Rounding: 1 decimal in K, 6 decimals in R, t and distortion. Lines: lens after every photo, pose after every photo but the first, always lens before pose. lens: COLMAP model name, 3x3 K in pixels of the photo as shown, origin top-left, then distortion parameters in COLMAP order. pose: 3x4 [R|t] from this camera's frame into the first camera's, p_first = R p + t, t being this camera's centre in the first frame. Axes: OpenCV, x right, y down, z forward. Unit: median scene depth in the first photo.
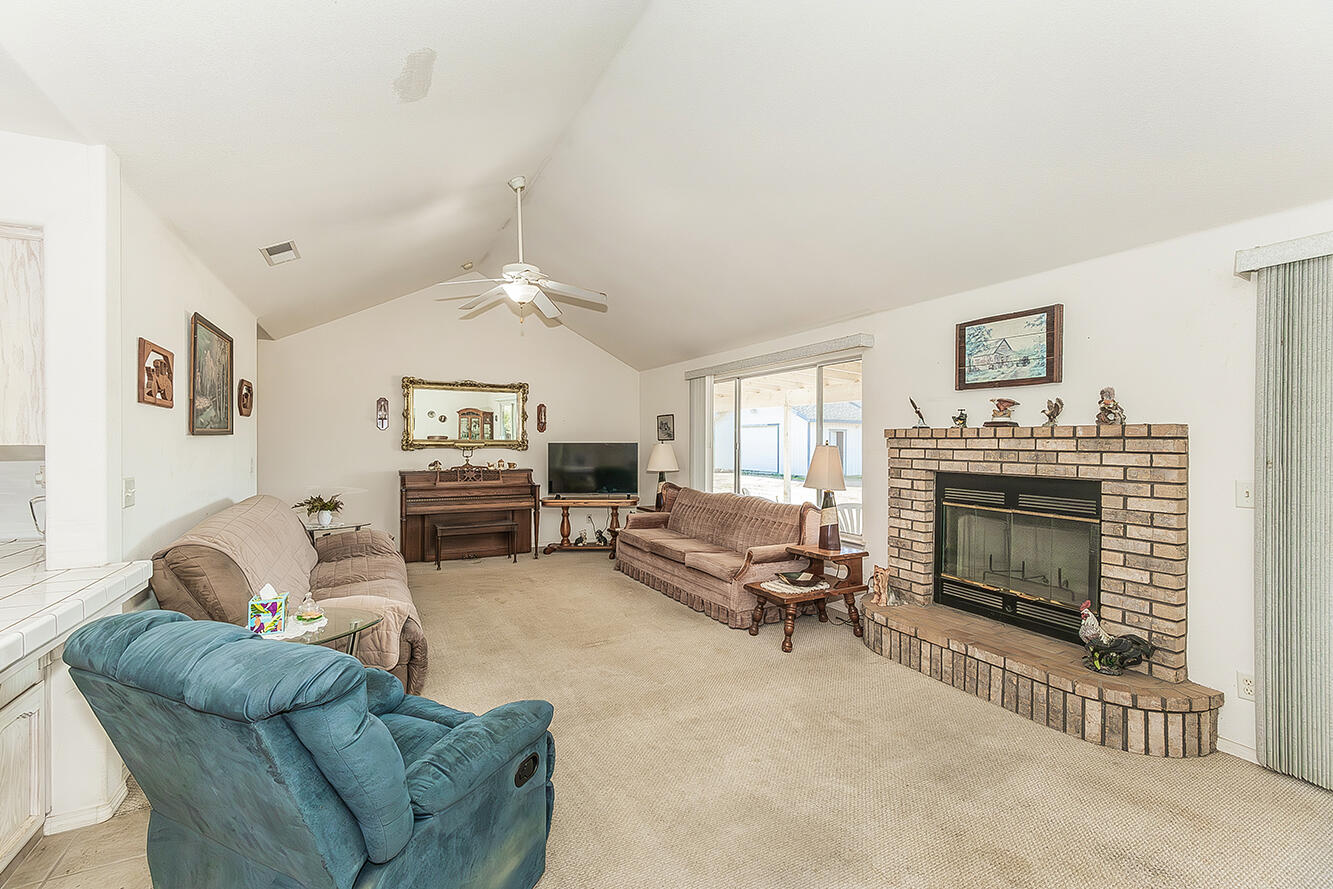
lens RADIAL K [[558.4, 0, 664.3], [0, 558.4, 439.7], [0, 0, 1]] dist [-0.001353, 0.000541]
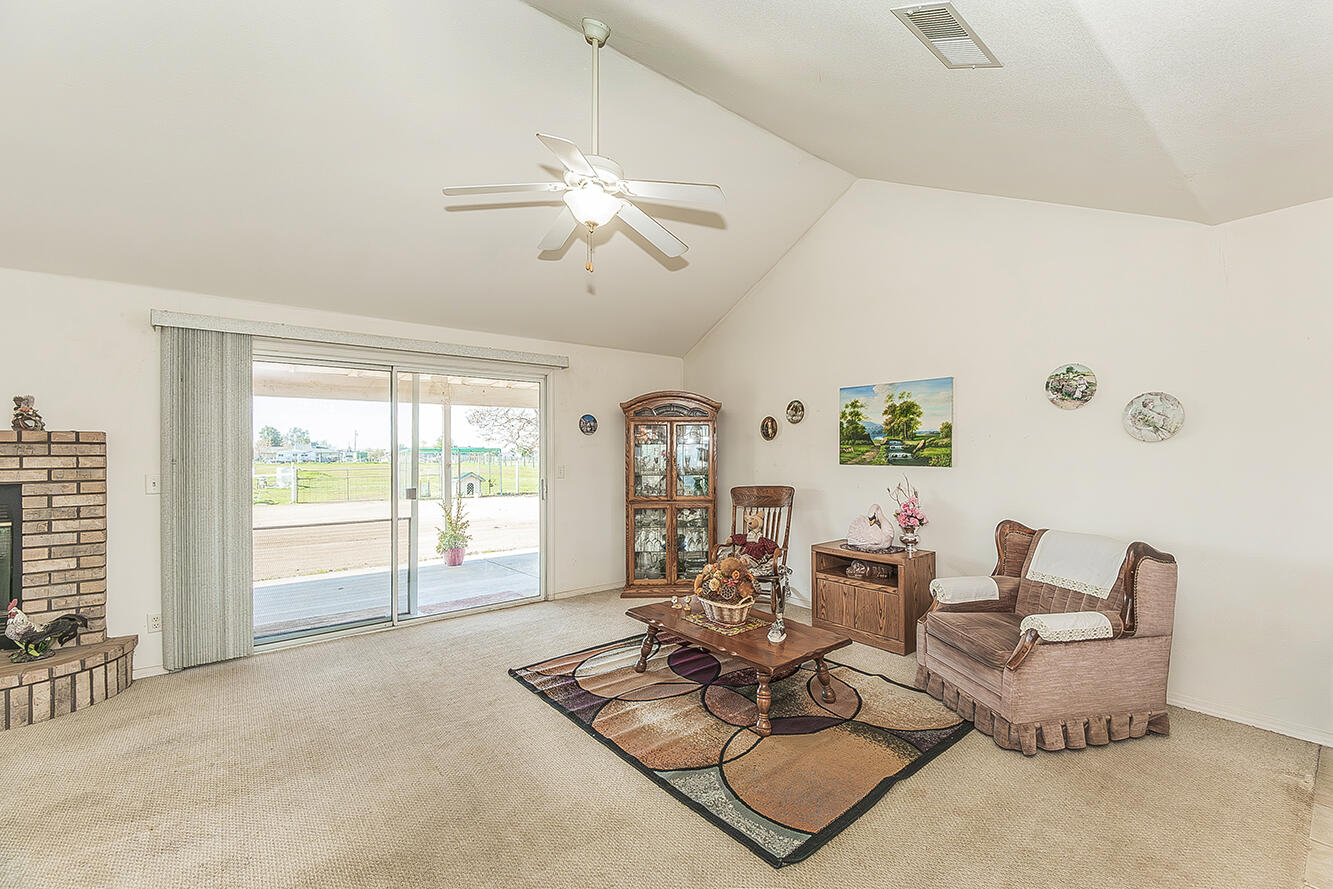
lens RADIAL K [[558.4, 0, 696.0], [0, 558.4, 451.8], [0, 0, 1]] dist [-0.001353, 0.000541]
pose [[-0.216853, -0.004036, 0.976196, -0.443419], [0.002919, 0.999984, 0.004783, 0.010463], [-0.976200, 0.003887, -0.216838, -0.012067]]
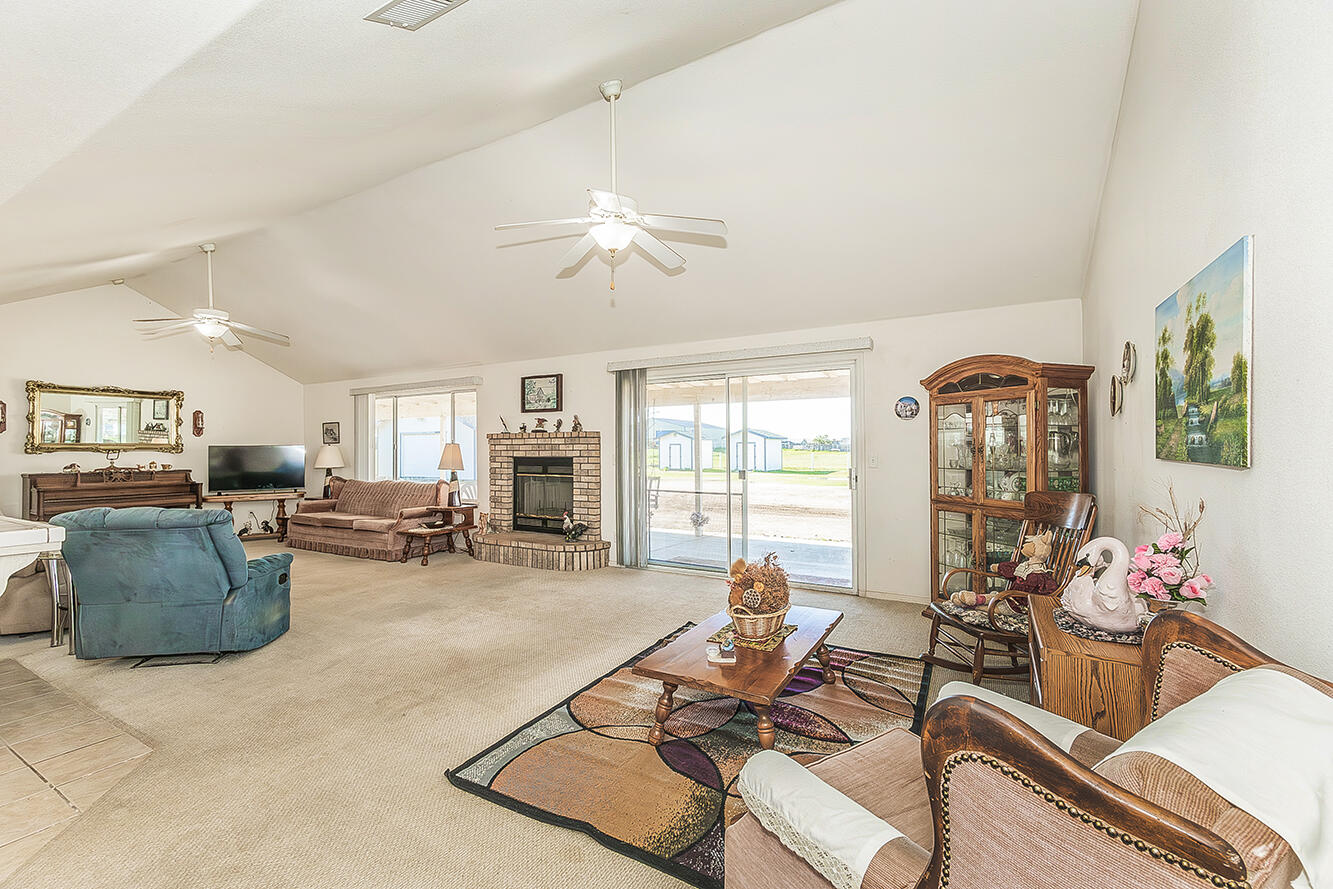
lens RADIAL K [[558.4, 0, 668.5], [0, 558.4, 442.4], [0, 0, 1]] dist [-0.001353, 0.000541]
pose [[0.842738, -0.003292, 0.538314, -0.071249], [0.008116, 0.999945, -0.006589, 0.028368], [-0.538263, 0.009922, 0.842719, -0.900418]]
